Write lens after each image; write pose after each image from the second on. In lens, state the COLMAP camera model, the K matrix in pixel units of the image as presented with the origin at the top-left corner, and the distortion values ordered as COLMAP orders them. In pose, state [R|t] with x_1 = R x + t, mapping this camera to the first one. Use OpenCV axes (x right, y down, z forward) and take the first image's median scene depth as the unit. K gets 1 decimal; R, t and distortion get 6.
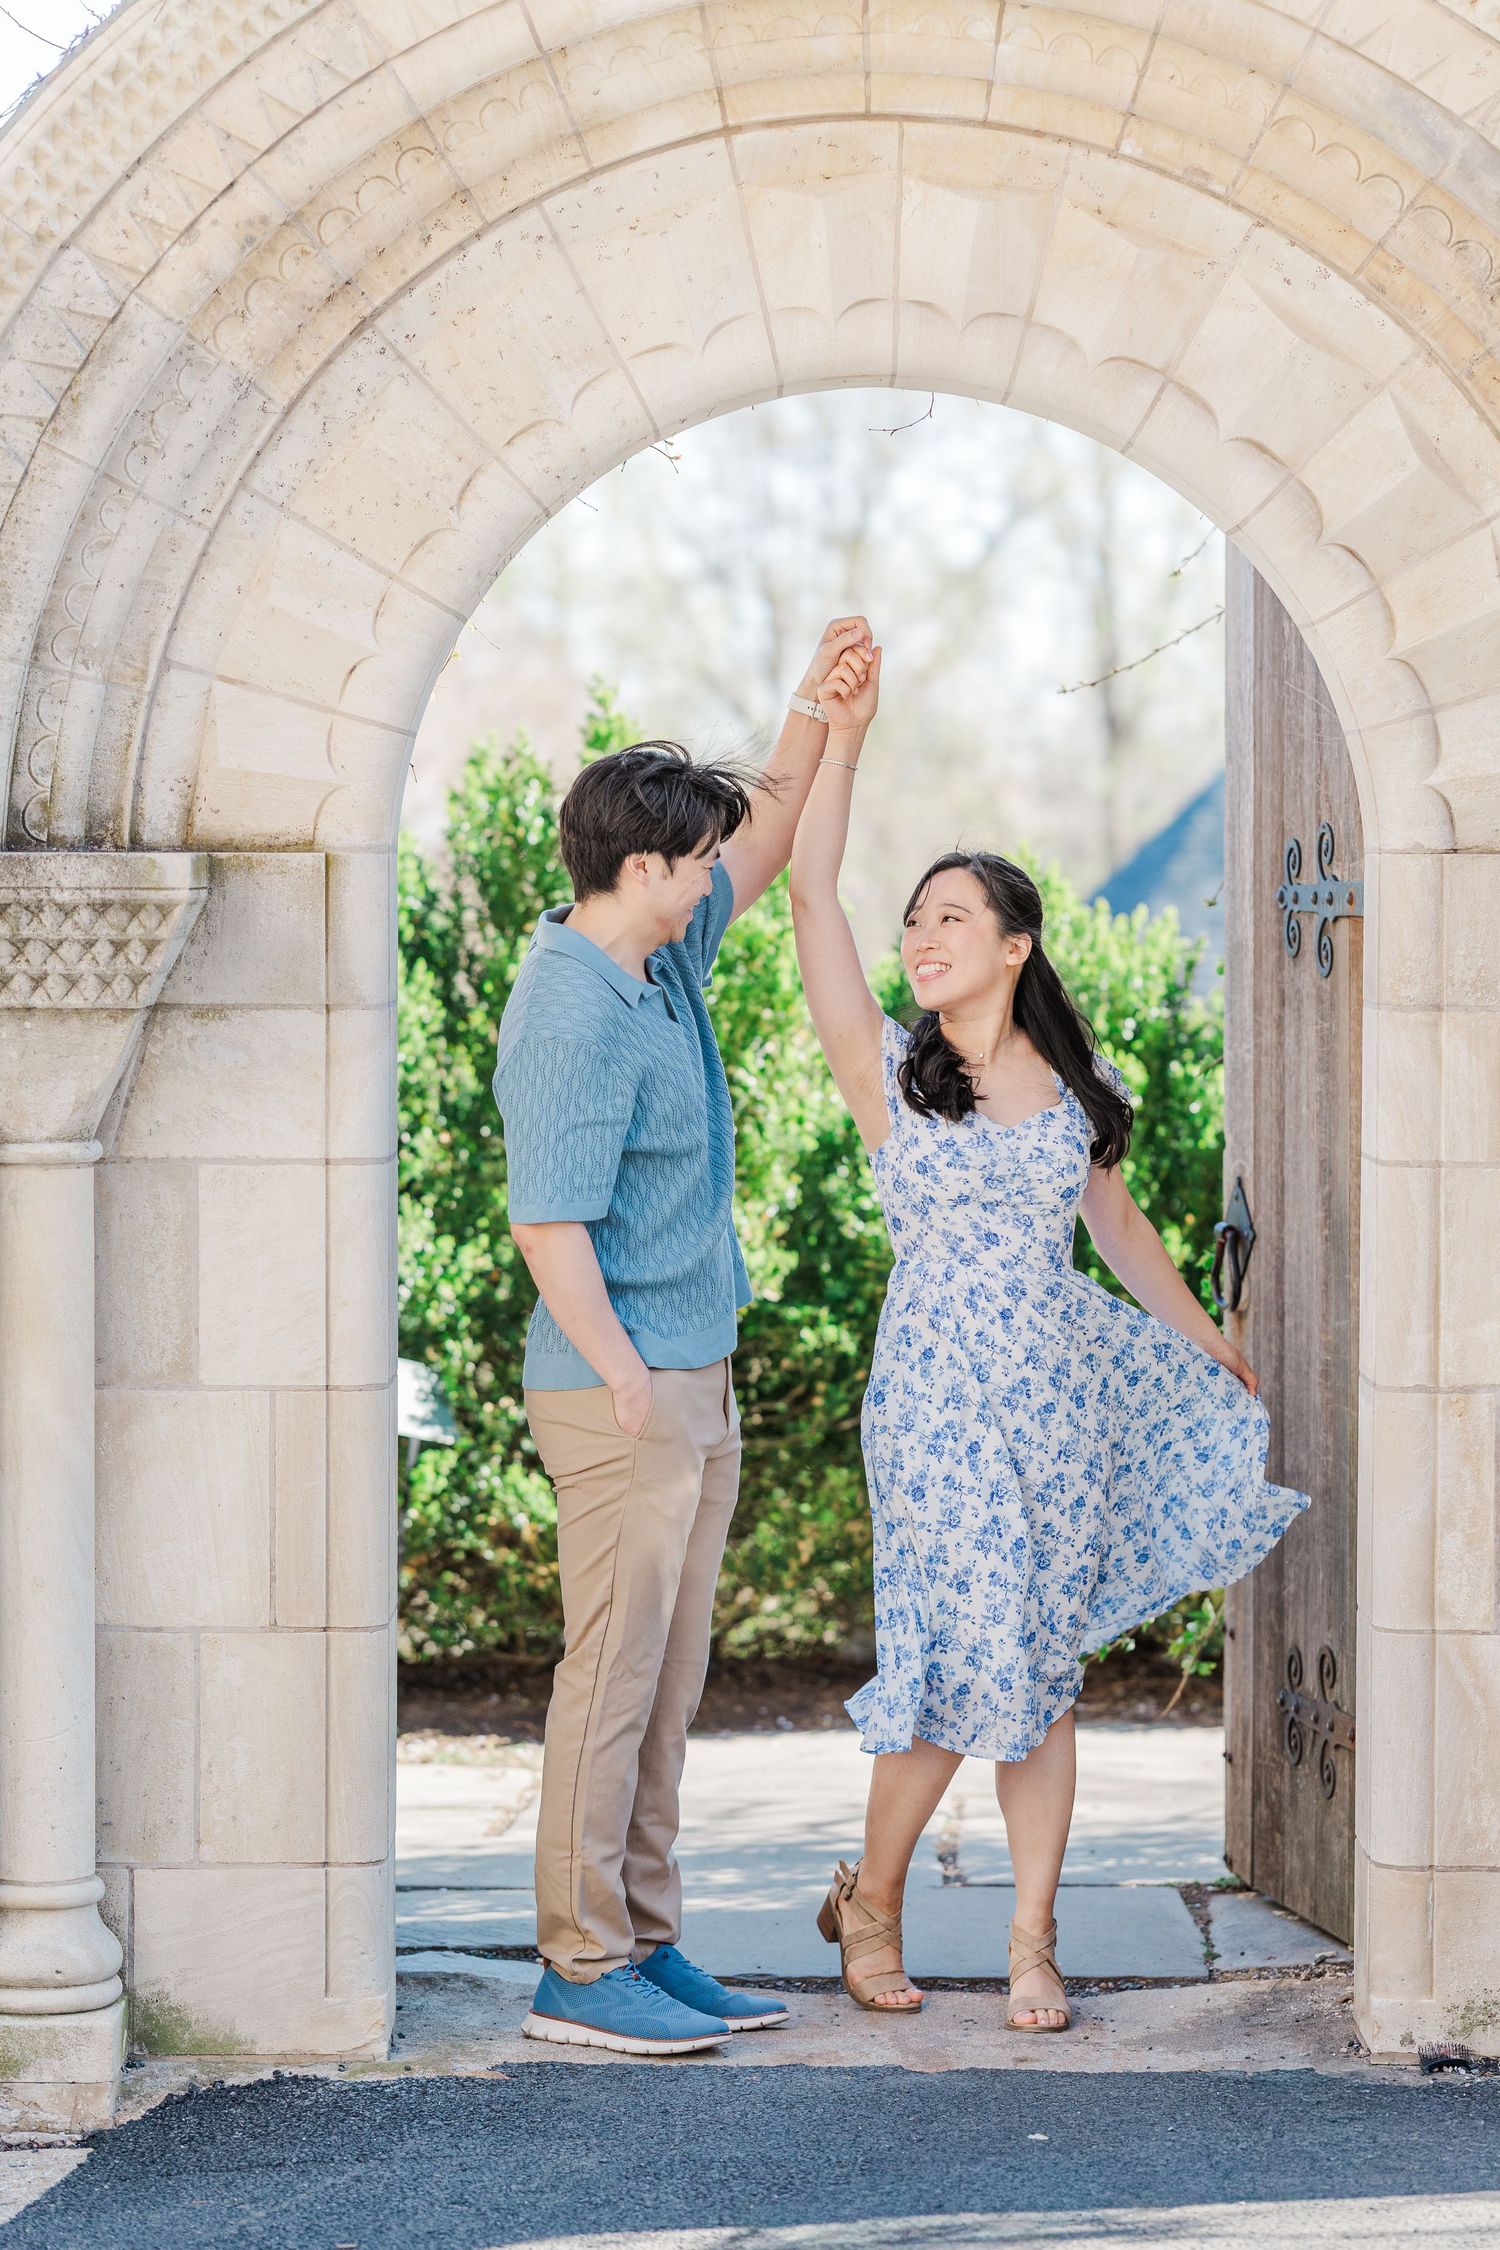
lens RADIAL K [[5339.3, 0, 829.1], [0, 5339.3, 1069.4], [0, 0, 1]] dist [0.048544, -0.115618]
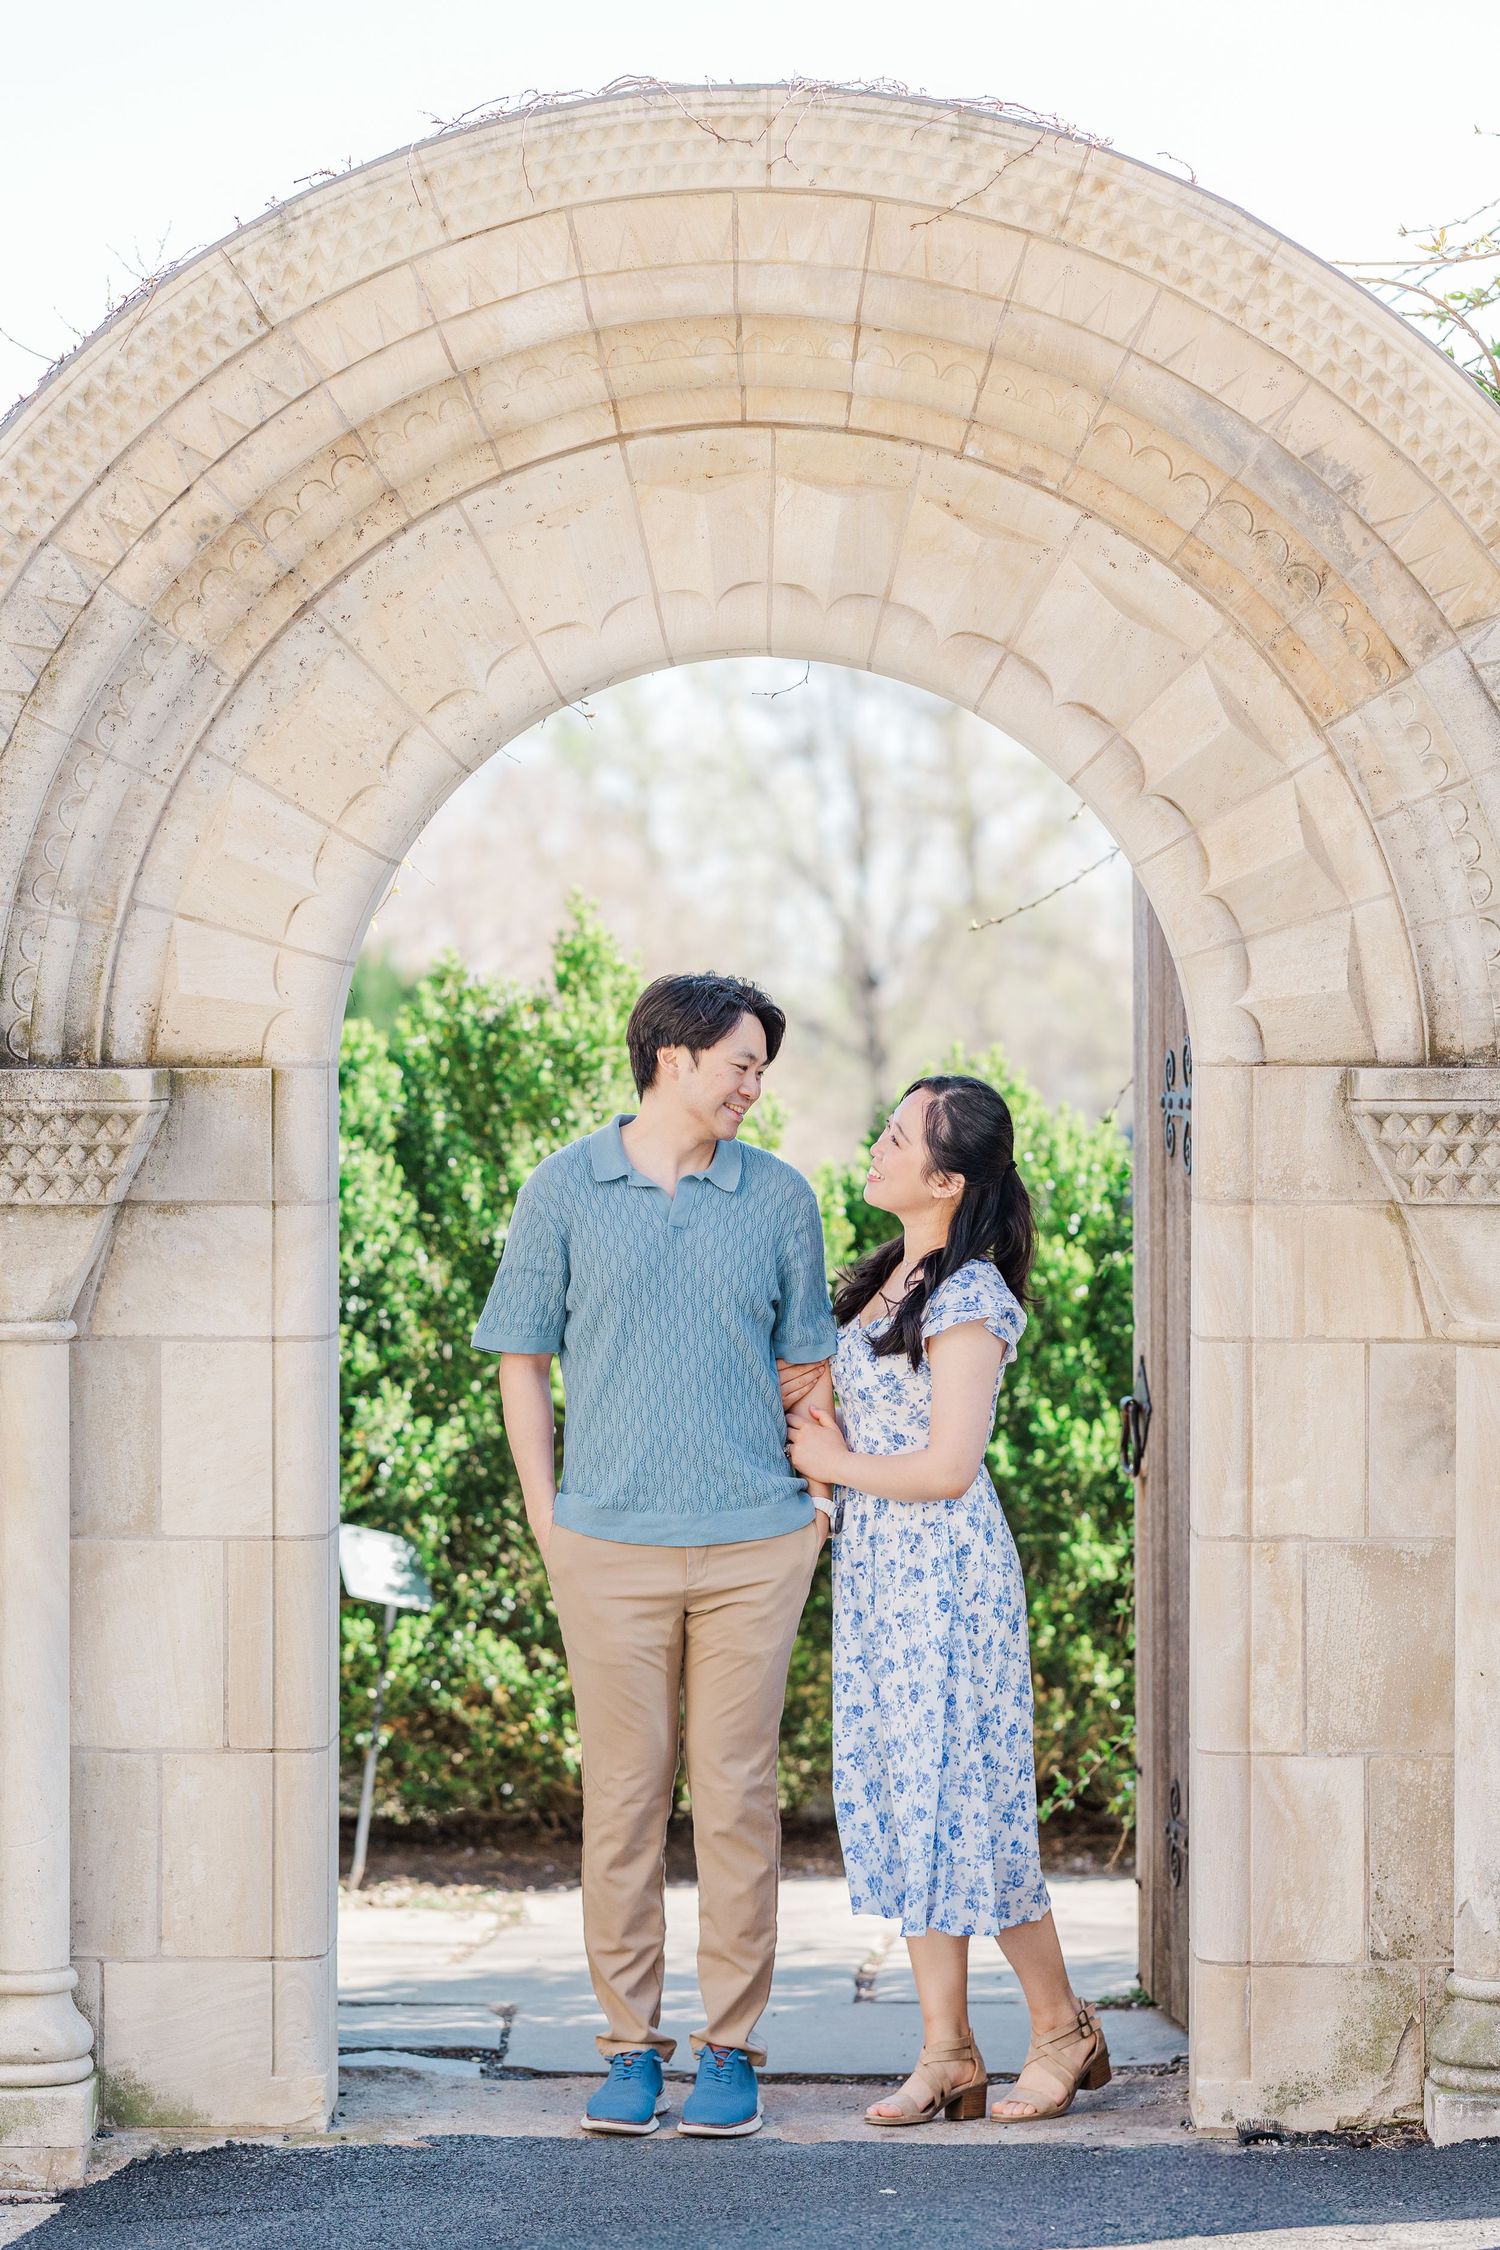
lens RADIAL K [[5604.7, 0, 750.0], [0, 5604.7, 1125.0], [0, 0, 1]] dist [0.073752, -0.321810]
pose [[0.999526, -0.002654, -0.030682, 0.044709], [0.001859, 0.999663, -0.025909, 0.002836], [0.030741, 0.025839, 0.999193, -0.194828]]
